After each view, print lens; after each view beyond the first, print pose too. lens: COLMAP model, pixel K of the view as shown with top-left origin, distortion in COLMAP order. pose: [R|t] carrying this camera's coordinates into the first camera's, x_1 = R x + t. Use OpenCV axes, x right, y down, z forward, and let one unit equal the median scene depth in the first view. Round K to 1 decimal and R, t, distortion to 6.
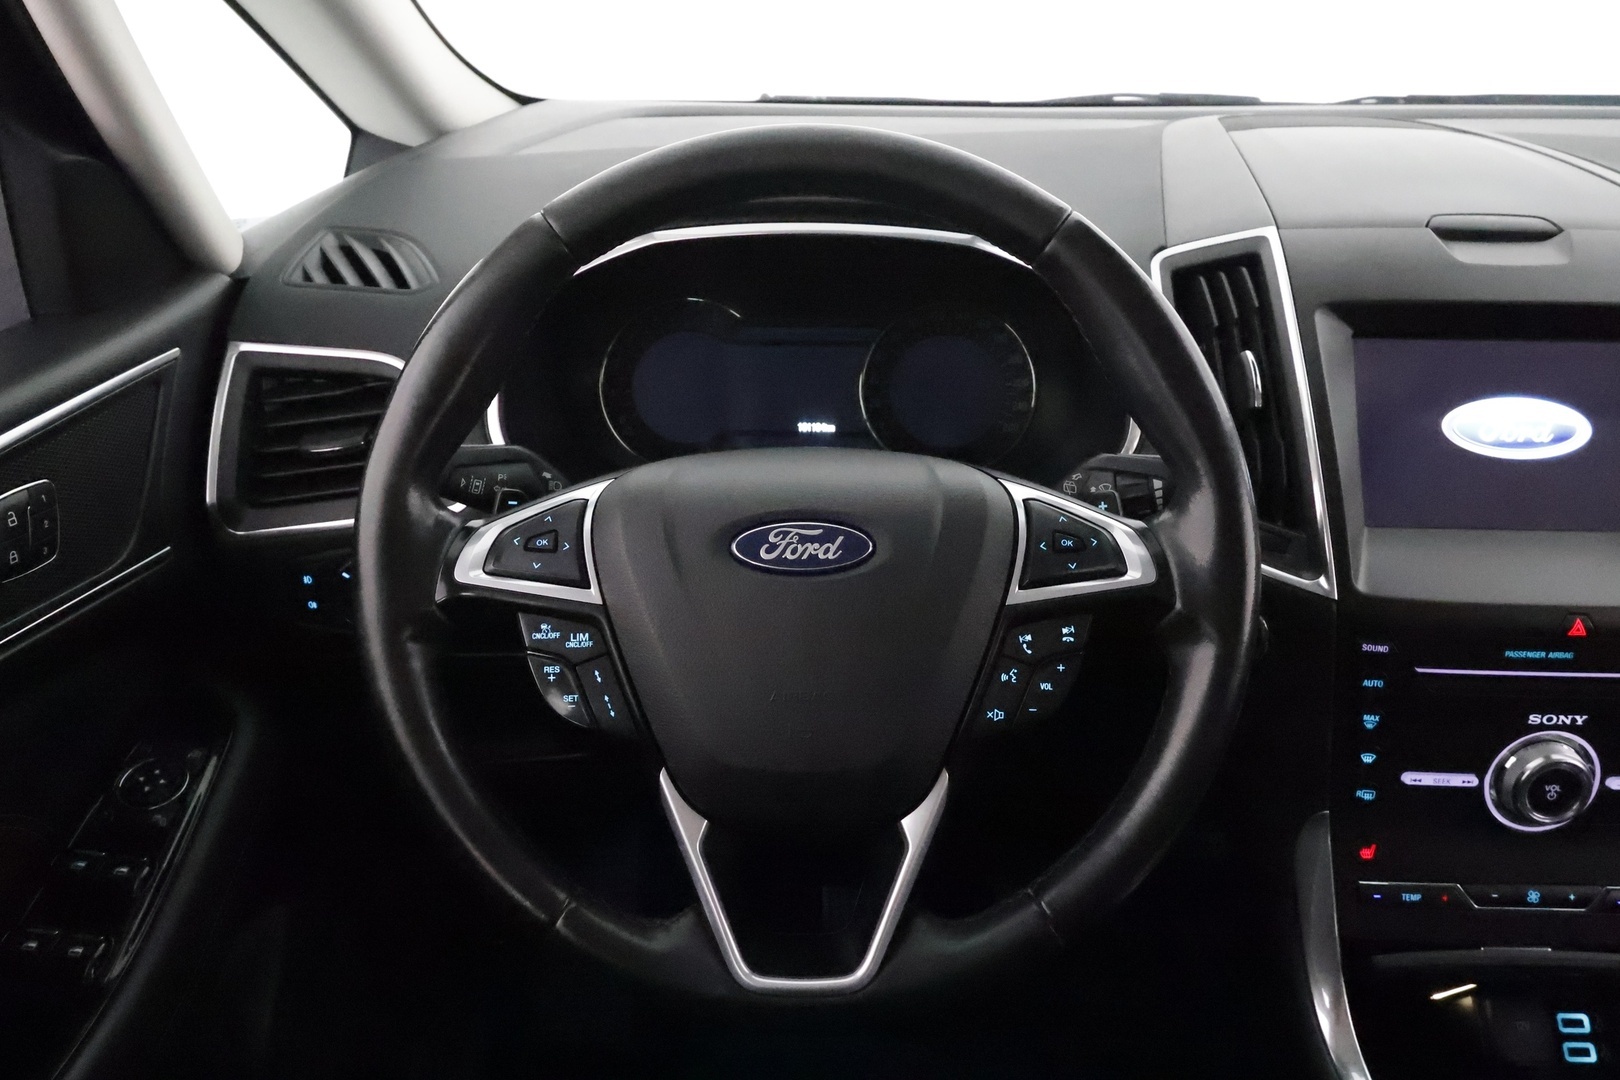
lens RADIAL K [[1264.3, 0, 827.3], [0, 1264.3, 548.0], [0, 0, 1]] dist [0.004457, -0.008806]
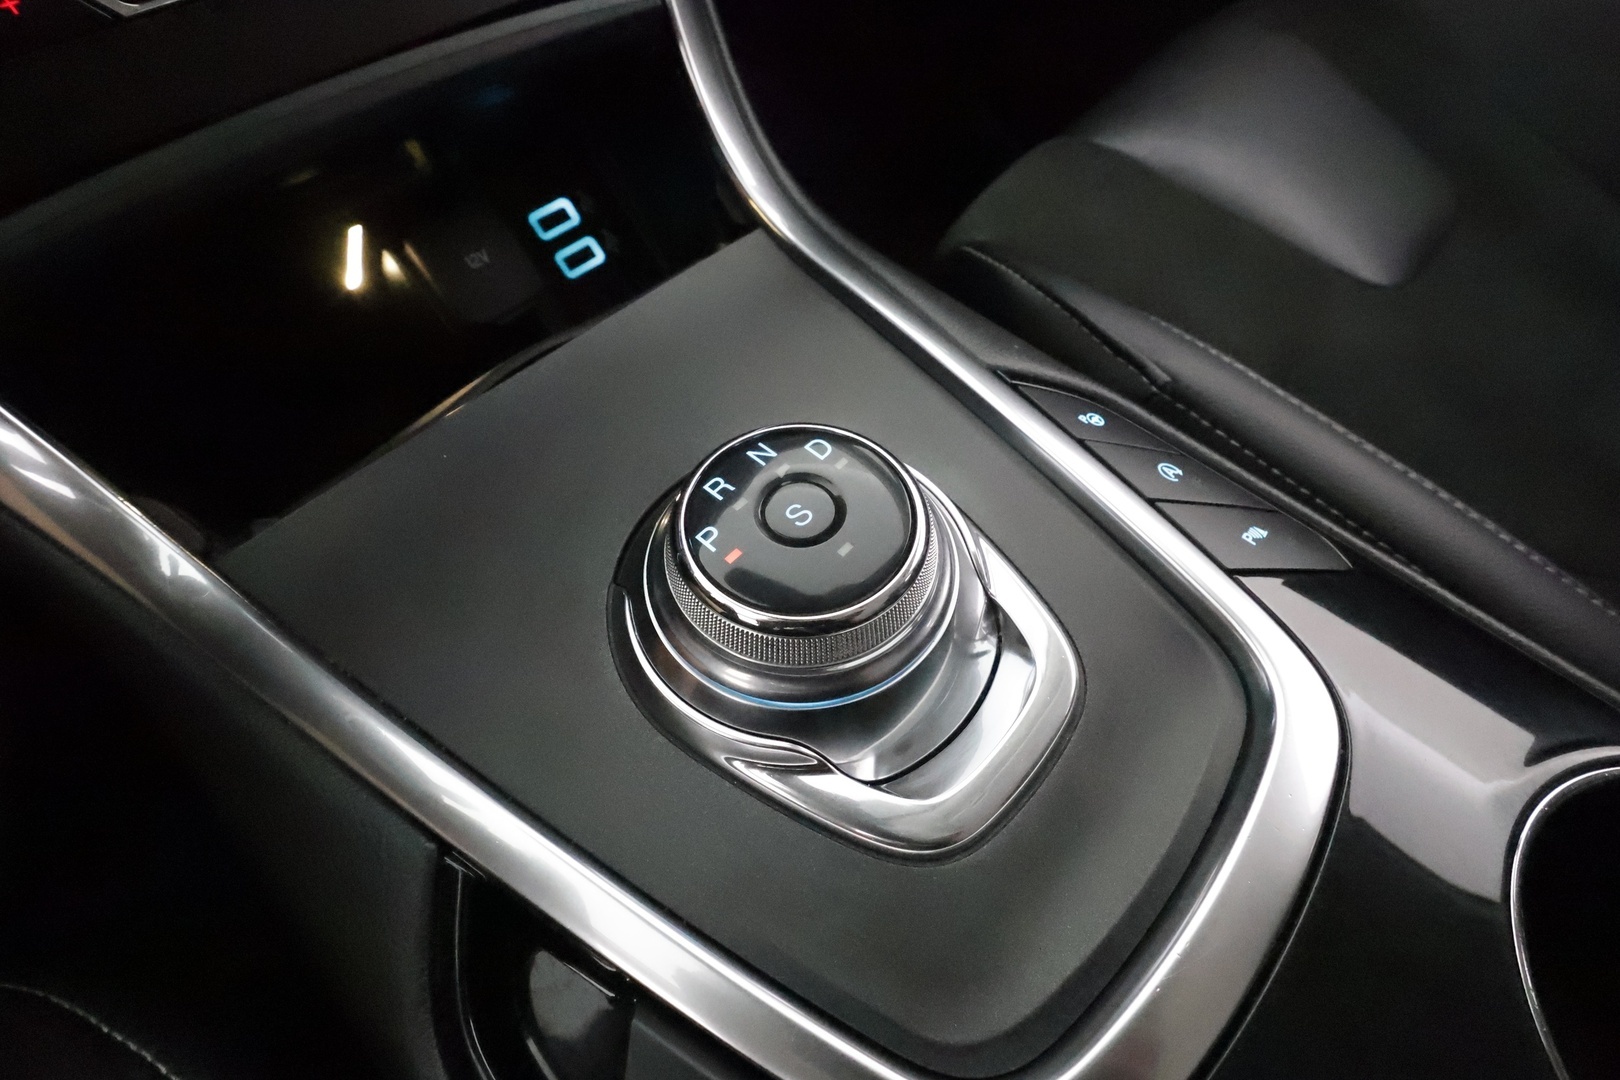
lens RADIAL K [[747.2, 0, 811.4], [0, 747.2, 539.1], [0, 0, 1]] dist [-0.008404, 0.003435]
pose [[0.667692, -0.622374, 0.408457, 0.483520], [0.252286, 0.705386, 0.662407, 0.312705], [-0.700385, -0.339236, 0.627997, 0.705193]]
